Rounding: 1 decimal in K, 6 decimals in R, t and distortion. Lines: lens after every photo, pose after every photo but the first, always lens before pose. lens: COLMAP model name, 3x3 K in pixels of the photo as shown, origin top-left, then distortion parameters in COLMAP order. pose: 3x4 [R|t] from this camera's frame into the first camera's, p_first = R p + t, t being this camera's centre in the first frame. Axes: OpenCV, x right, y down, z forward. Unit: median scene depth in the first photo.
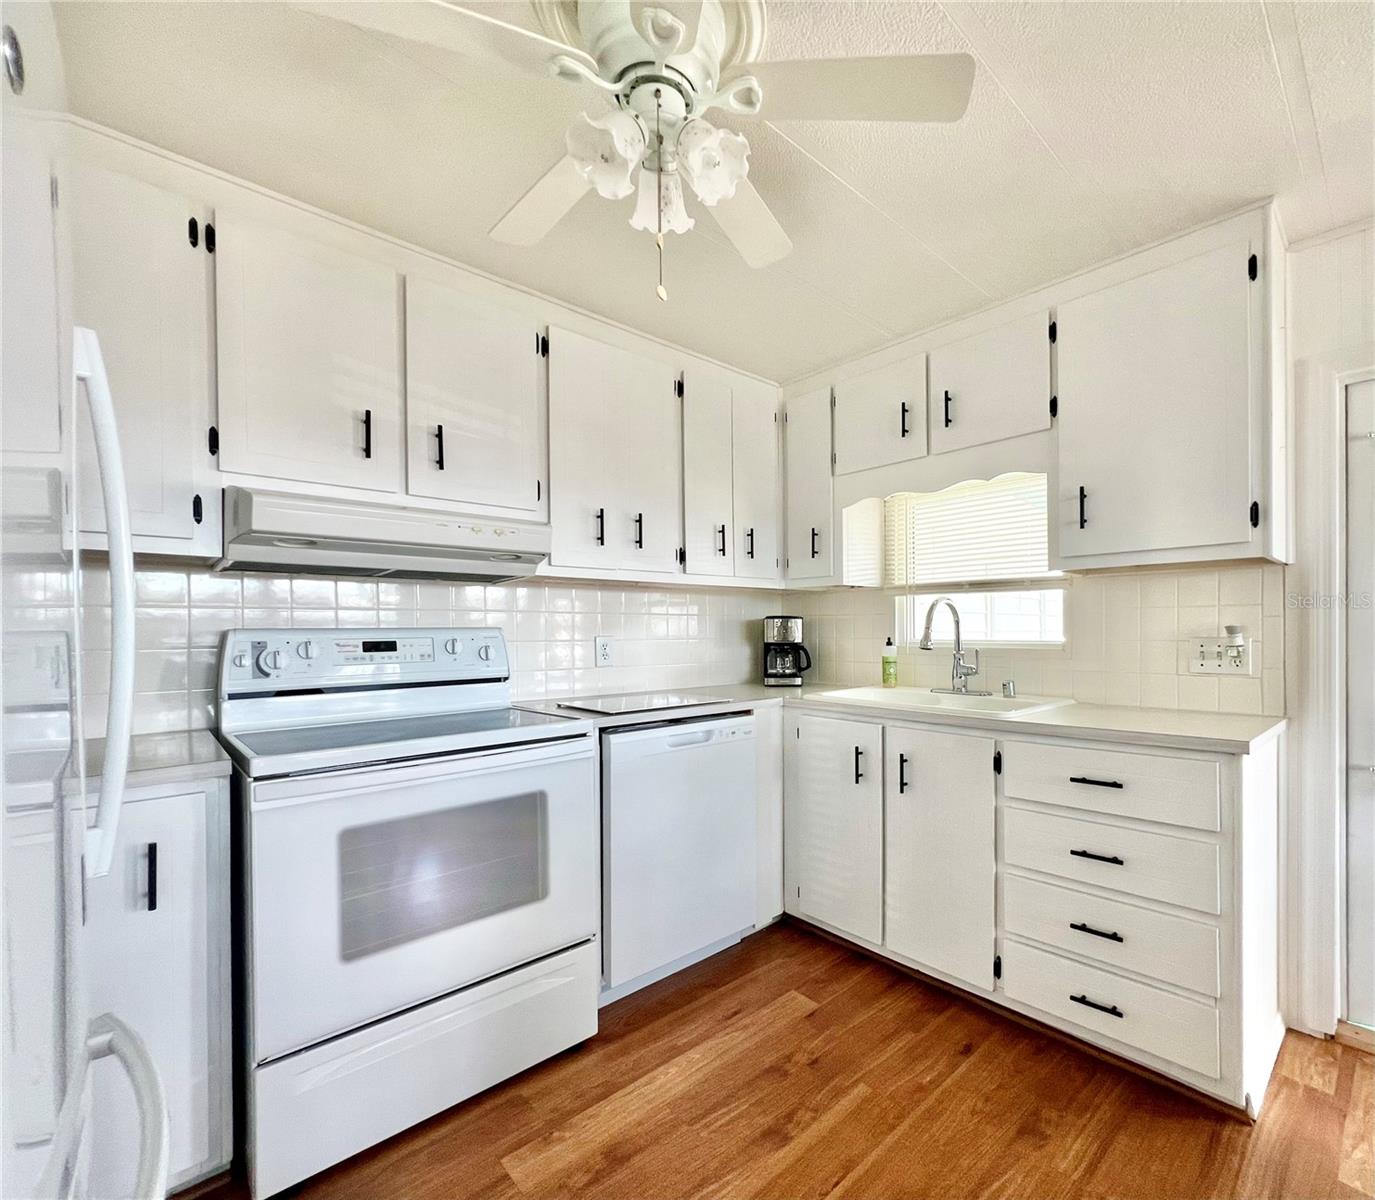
lens RADIAL K [[637.7, 0, 781.8], [0, 637.7, 632.3], [0, 0, 1]] dist [-0.002595, -0.000149]
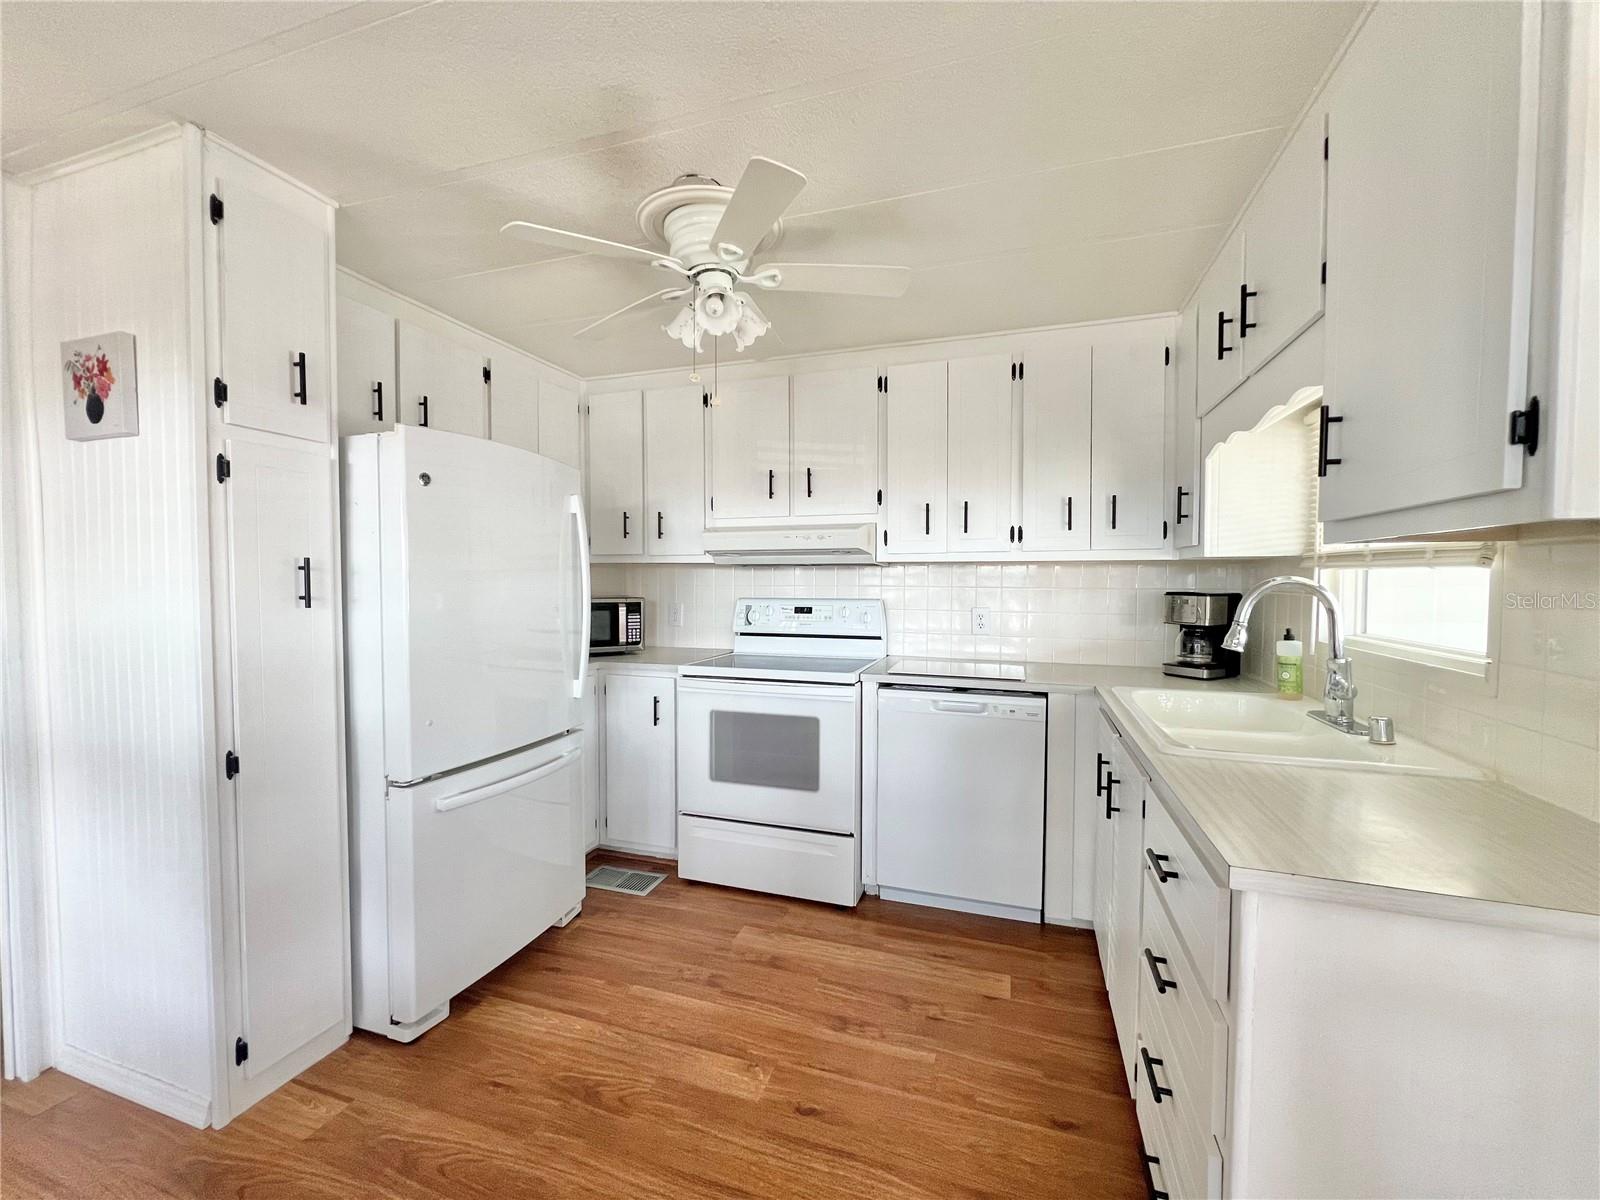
lens RADIAL K [[641.2, 0, 809.7], [0, 641.2, 600.3], [0, 0, 1]] dist [-0.000039, 0.000087]
pose [[0.447893, 0.039848, -0.893199, 0.823054], [-0.009426, 0.999161, 0.039849, -0.067928], [0.894037, -0.009429, 0.447893, 0.304857]]
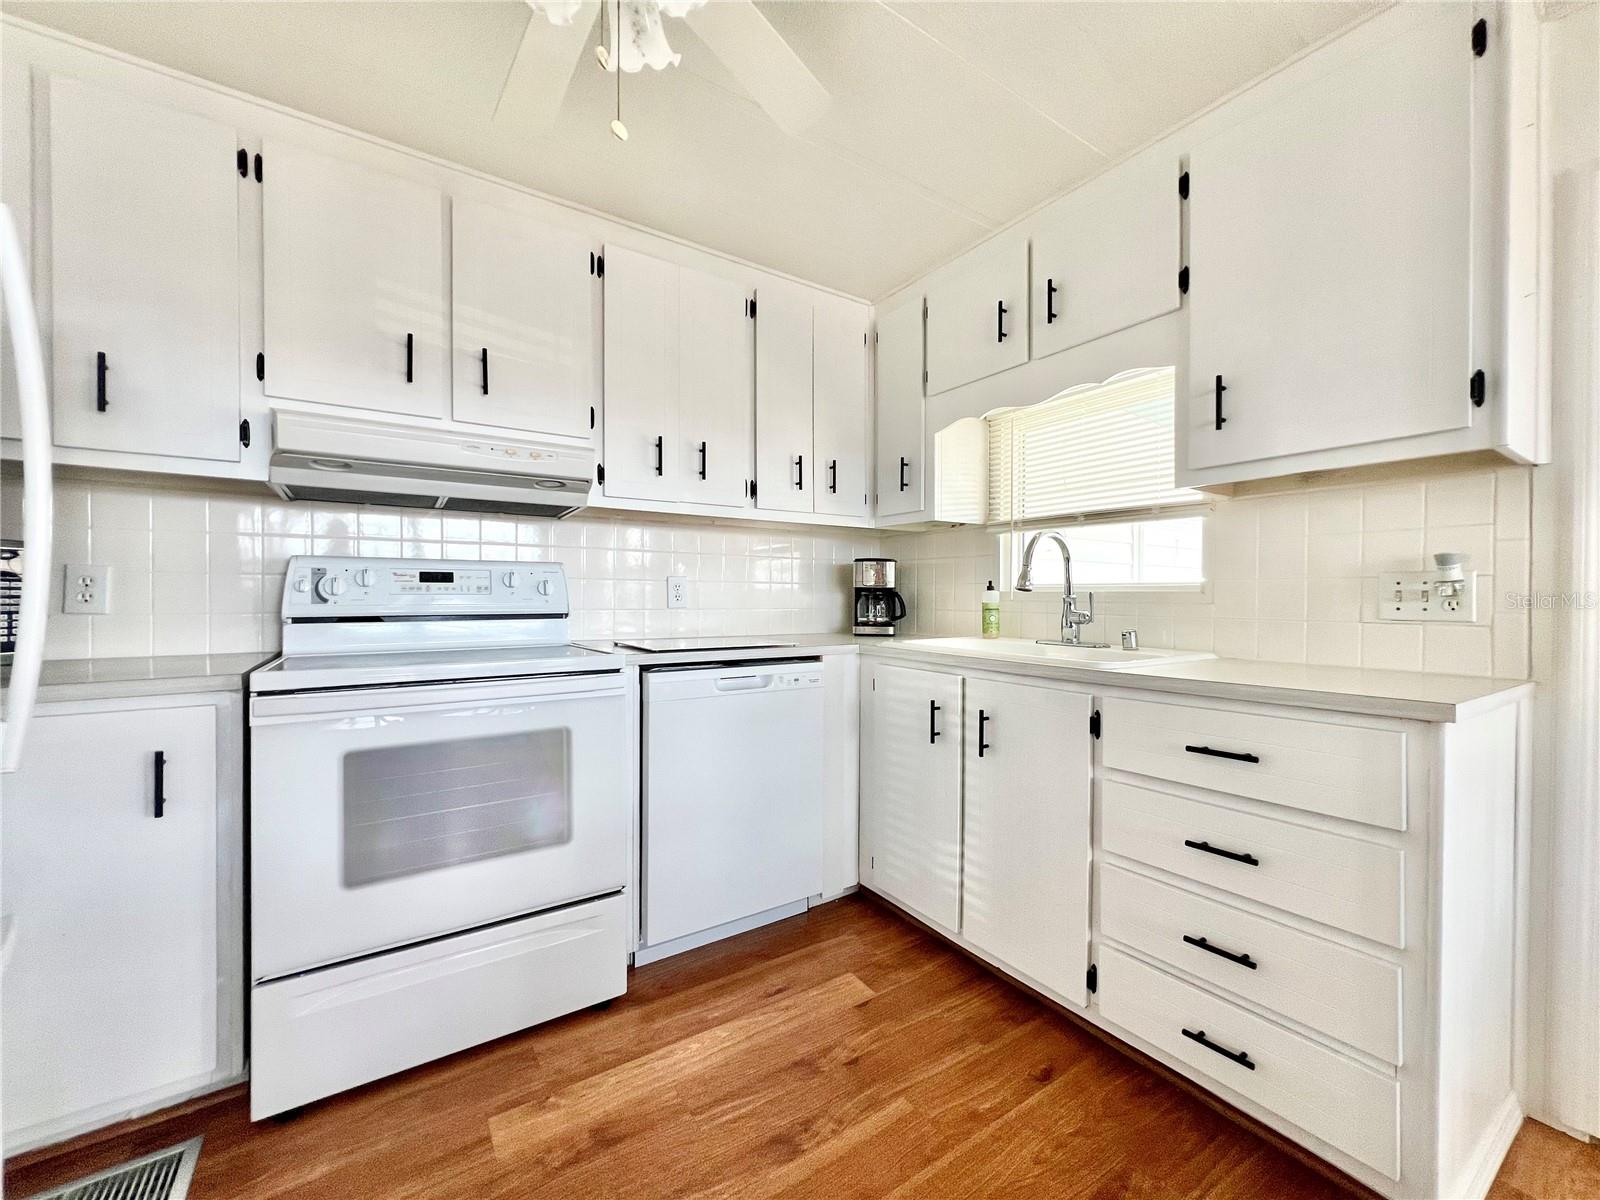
lens RADIAL K [[637.7, 0, 803.1], [0, 637.7, 600.4], [0, 0, 1]] dist [-0.001029, -0.000256]
pose [[0.979158, 0.011566, -0.202770, 0.138925], [-0.010816, 0.999930, 0.004807, 0.048823], [0.202811, -0.002513, 0.979215, 0.139408]]
